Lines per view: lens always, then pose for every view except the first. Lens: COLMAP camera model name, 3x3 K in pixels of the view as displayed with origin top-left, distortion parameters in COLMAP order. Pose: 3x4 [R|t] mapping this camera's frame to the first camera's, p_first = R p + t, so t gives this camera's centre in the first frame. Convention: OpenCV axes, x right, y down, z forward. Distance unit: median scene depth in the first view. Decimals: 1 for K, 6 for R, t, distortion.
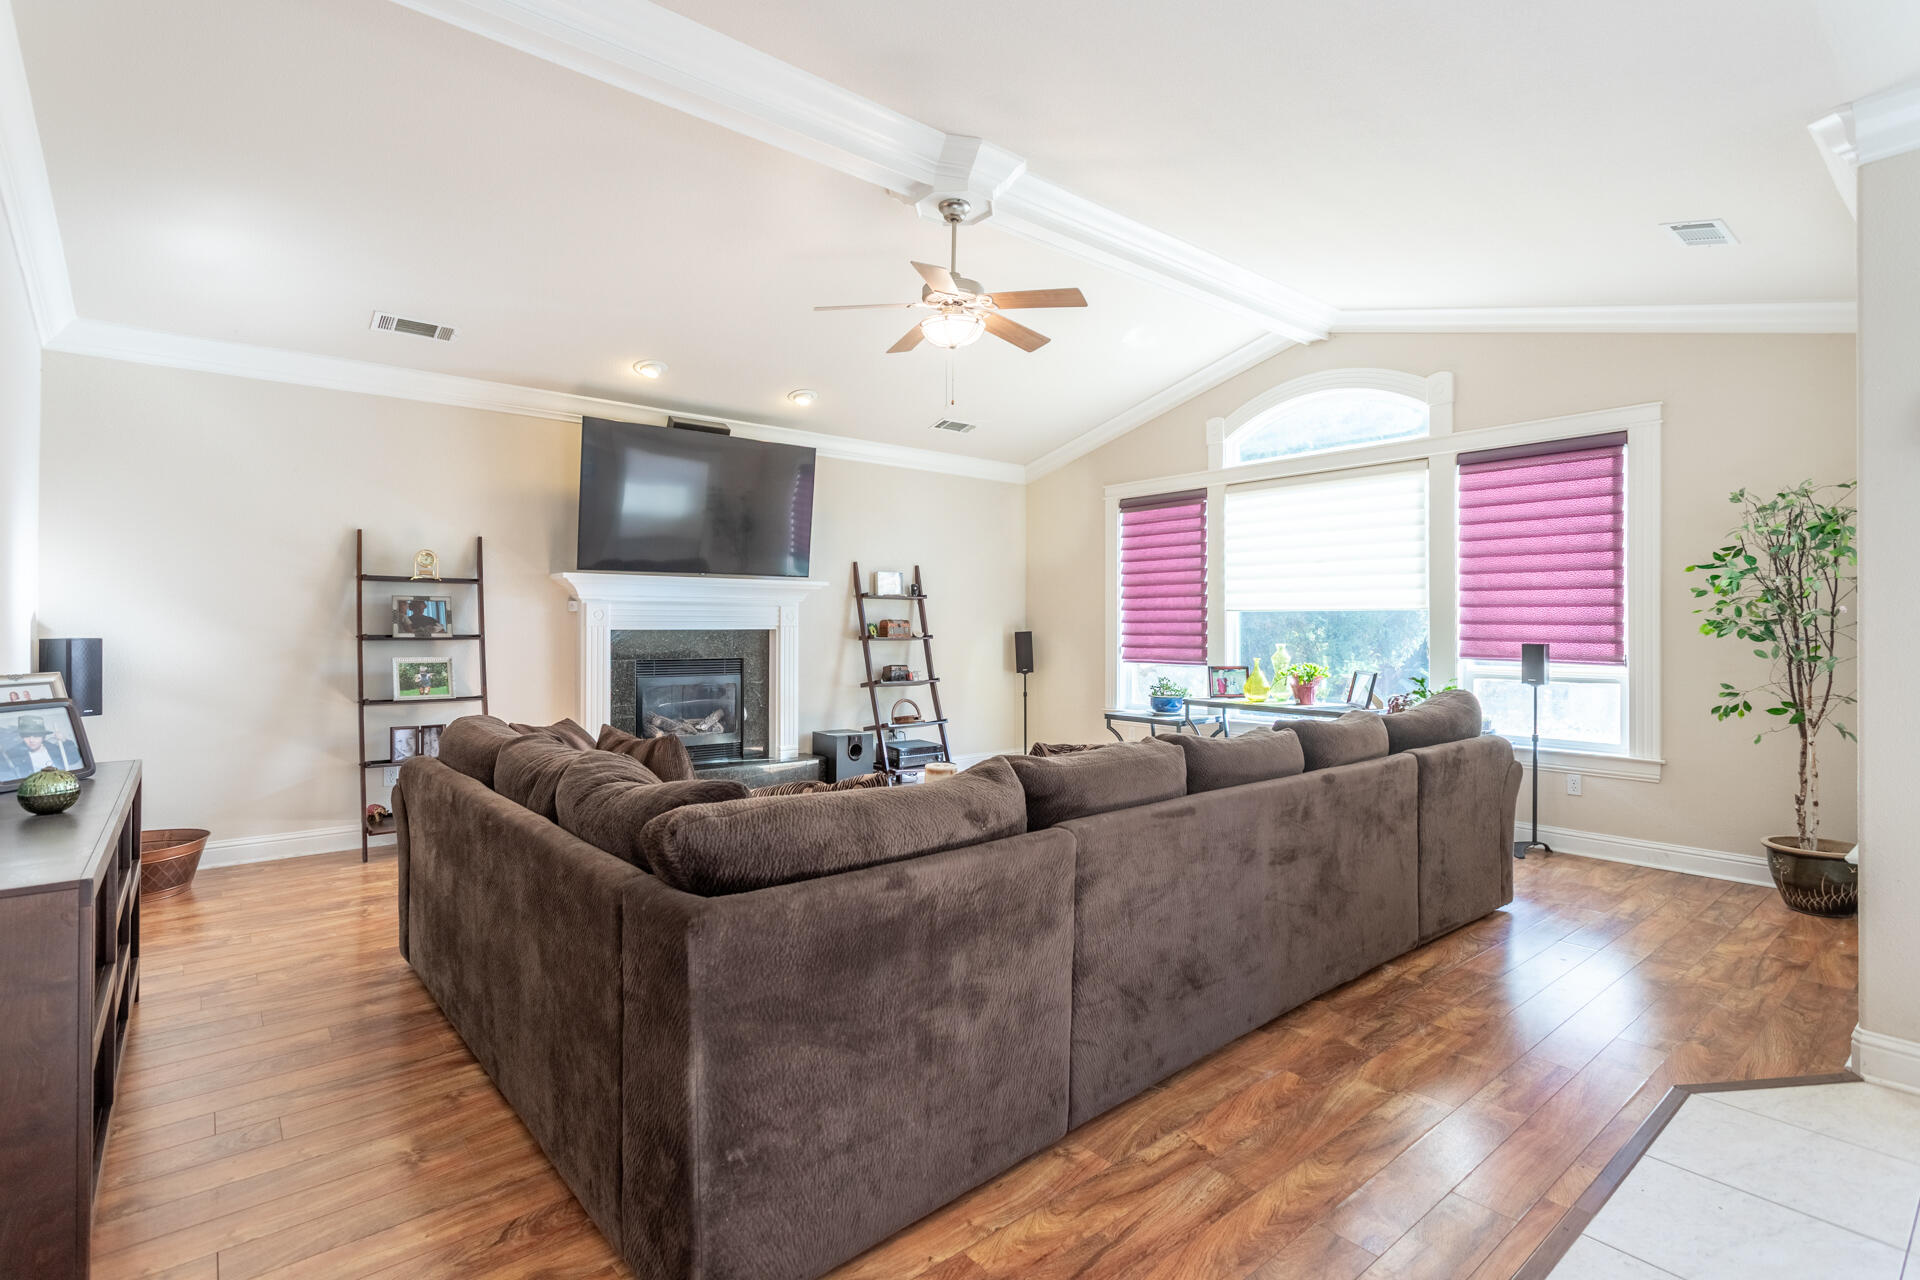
lens RADIAL K [[902.2, 0, 952.5], [0, 902.2, 635.6], [0, 0, 1]] dist [0.005288, -0.000440]
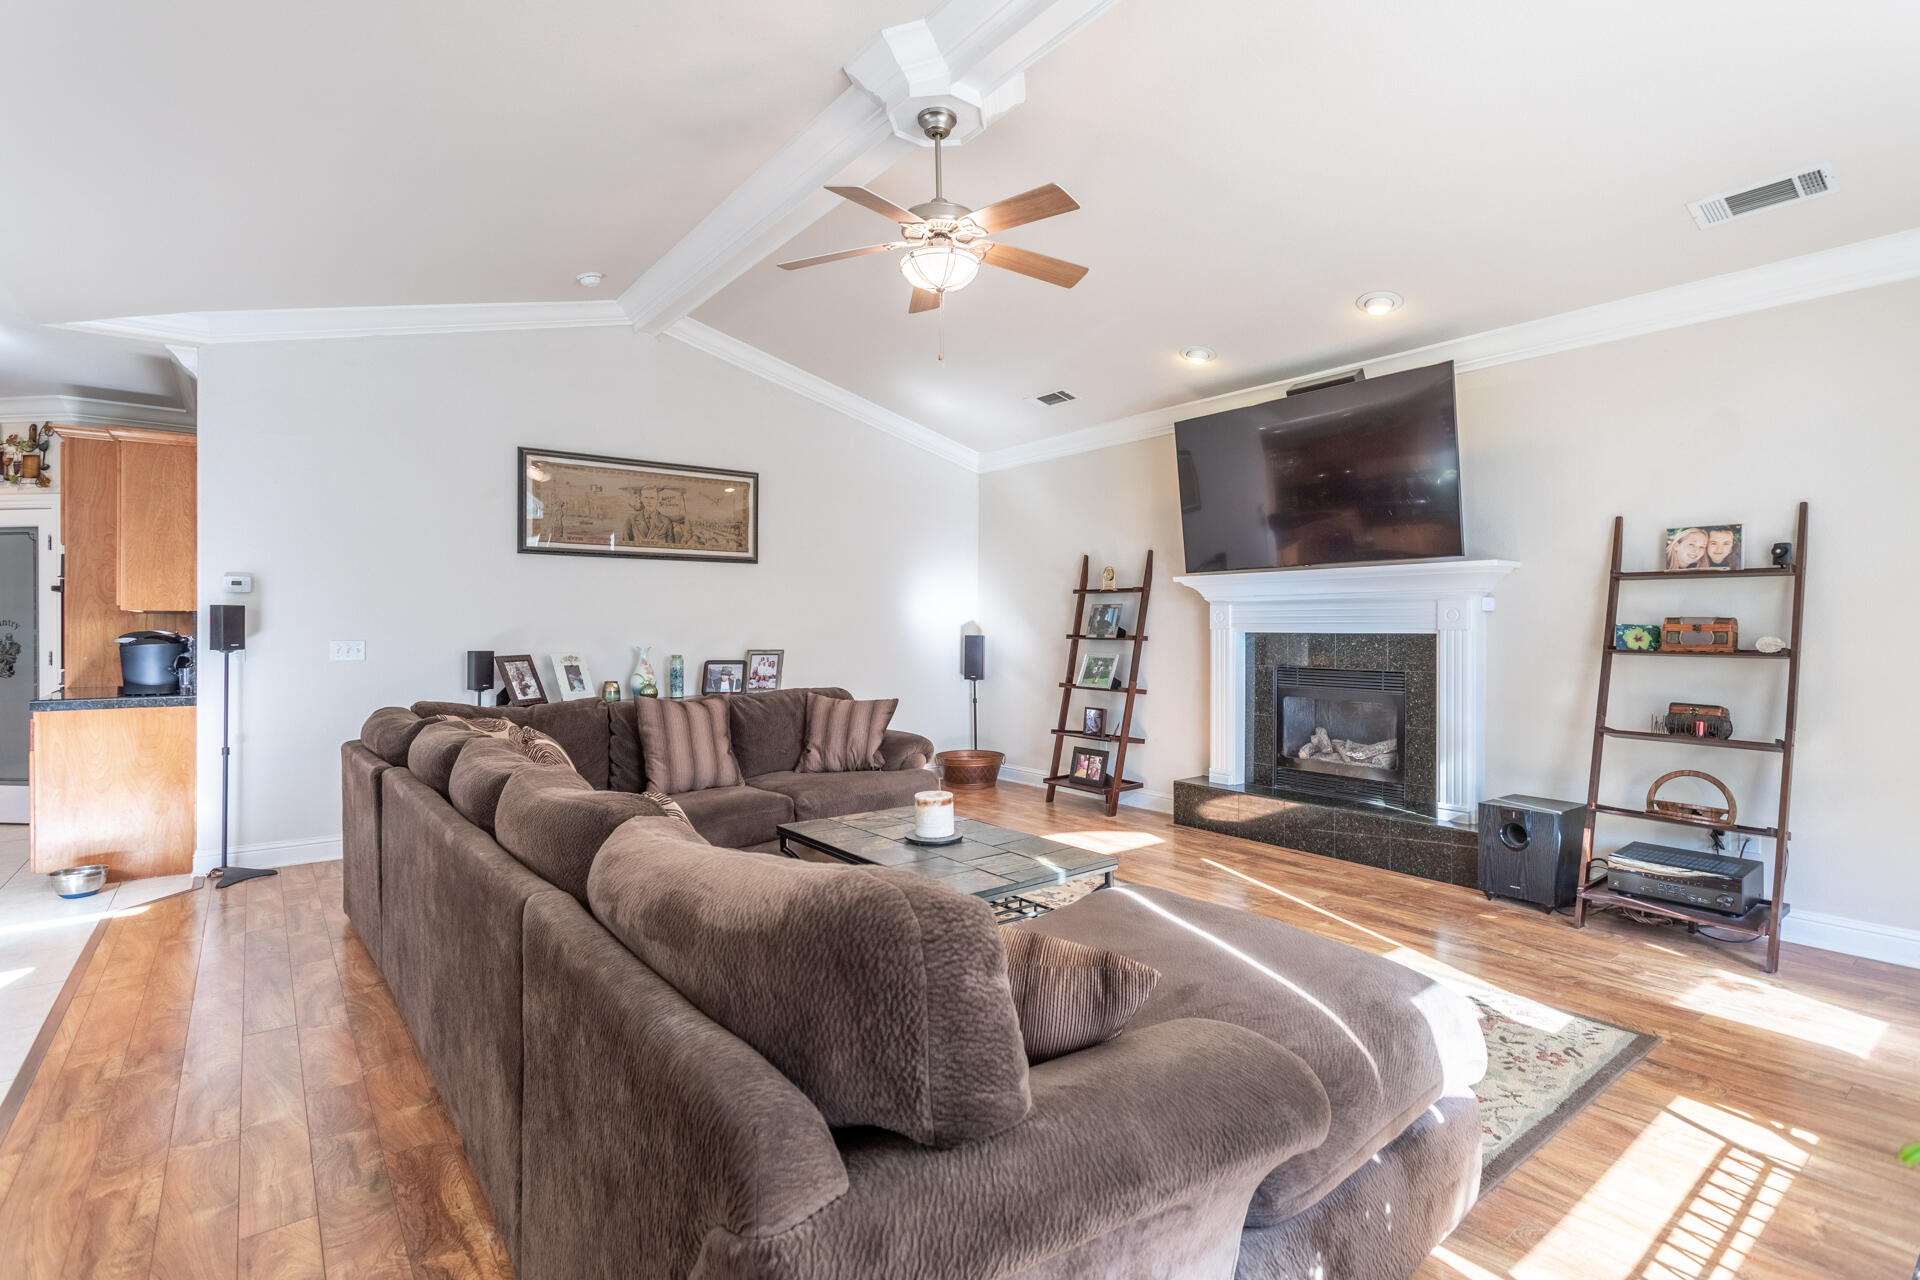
lens RADIAL K [[902.2, 0, 952.5], [0, 902.2, 635.6], [0, 0, 1]] dist [0.005288, -0.000440]
pose [[-0.024747, 0.010550, -0.999638, 0.611669], [-0.010325, 0.999888, 0.010809, -0.010791], [0.999640, 0.010589, -0.024635, 0.763775]]
